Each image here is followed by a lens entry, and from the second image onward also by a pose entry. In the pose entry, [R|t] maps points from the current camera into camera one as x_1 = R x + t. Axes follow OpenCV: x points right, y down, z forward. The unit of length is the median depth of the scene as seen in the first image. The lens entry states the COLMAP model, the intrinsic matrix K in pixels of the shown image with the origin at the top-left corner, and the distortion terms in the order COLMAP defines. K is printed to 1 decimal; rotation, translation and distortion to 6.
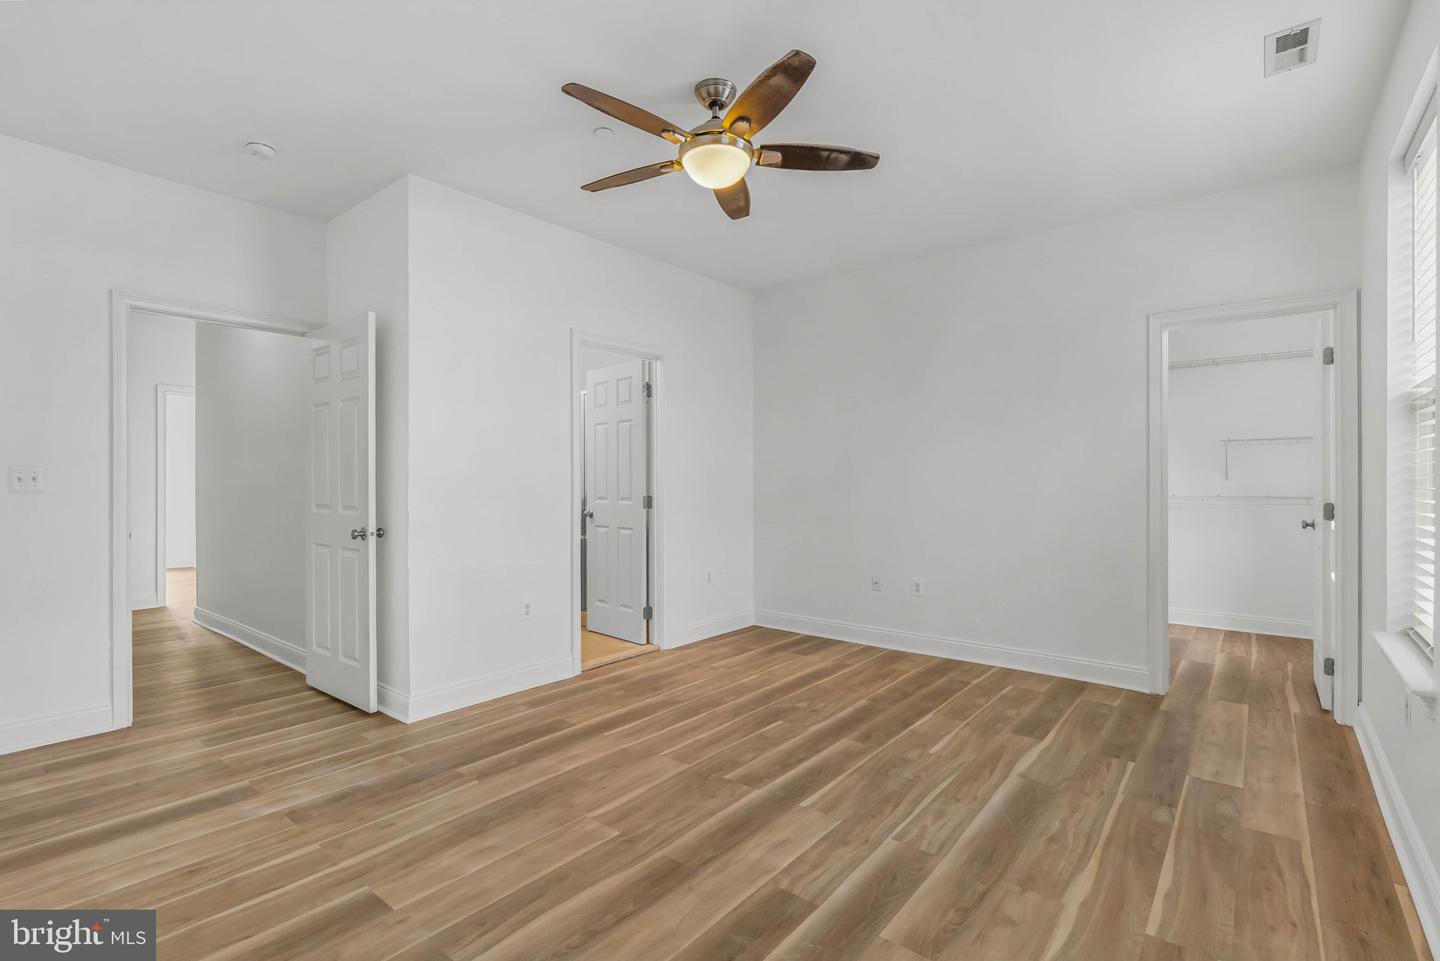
lens RADIAL K [[656.1, 0, 723.8], [0, 656.1, 473.7], [0, 0, 1]] dist [-0.005968, 0.000878]
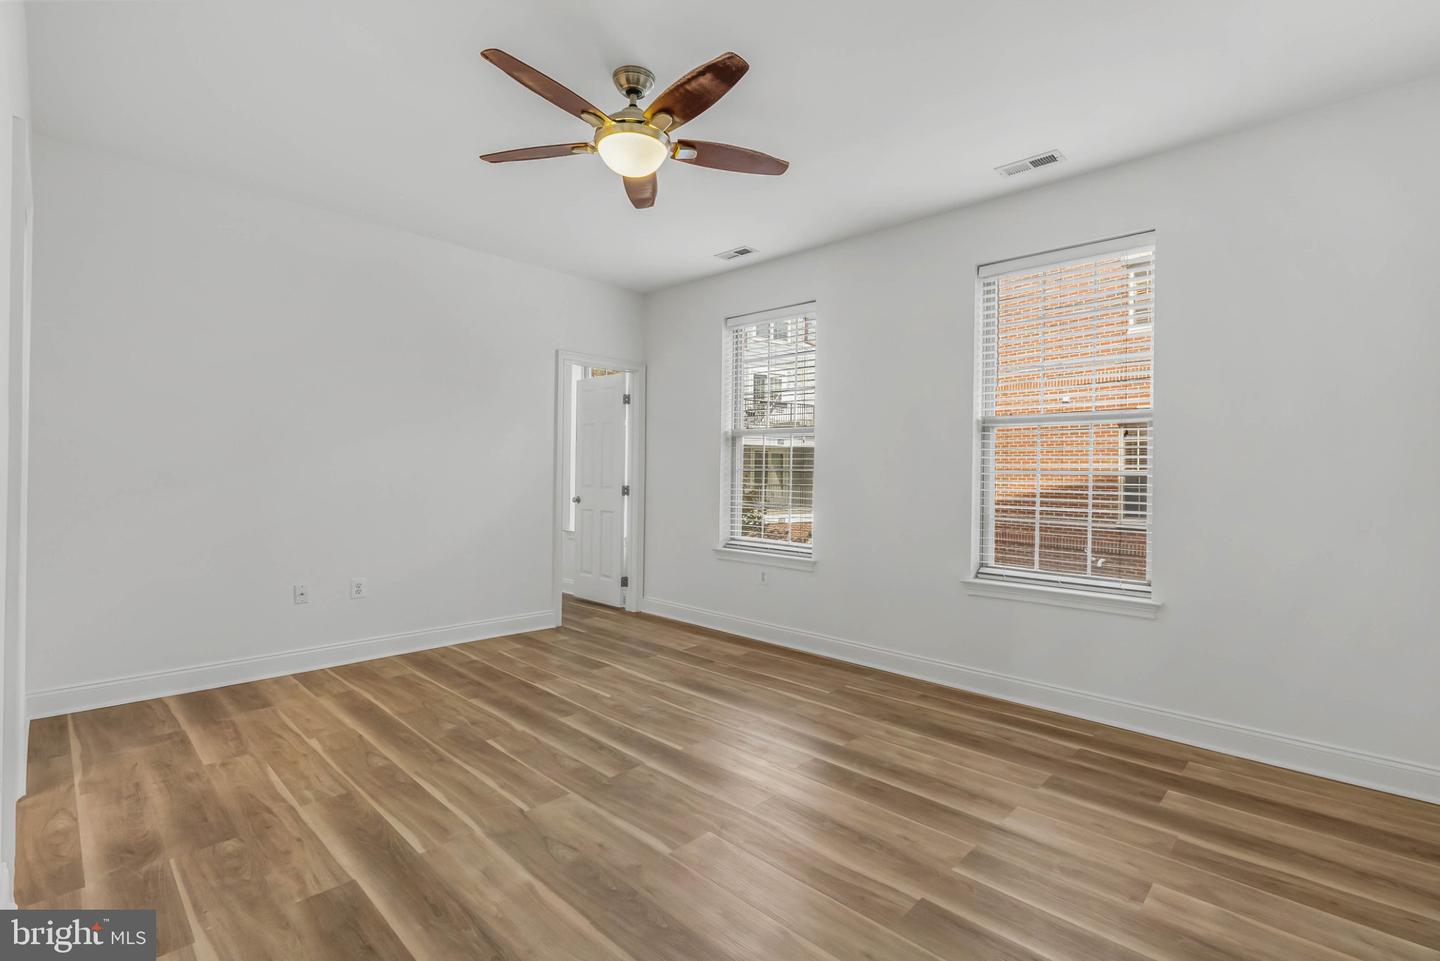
lens RADIAL K [[656.1, 0, 723.8], [0, 656.1, 473.7], [0, 0, 1]] dist [-0.005968, 0.000878]
pose [[0.075504, 0.007017, 0.997121, -0.767541], [-0.028895, 0.999571, -0.004846, 0.012803], [-0.996727, -0.028446, 0.075674, 0.621462]]
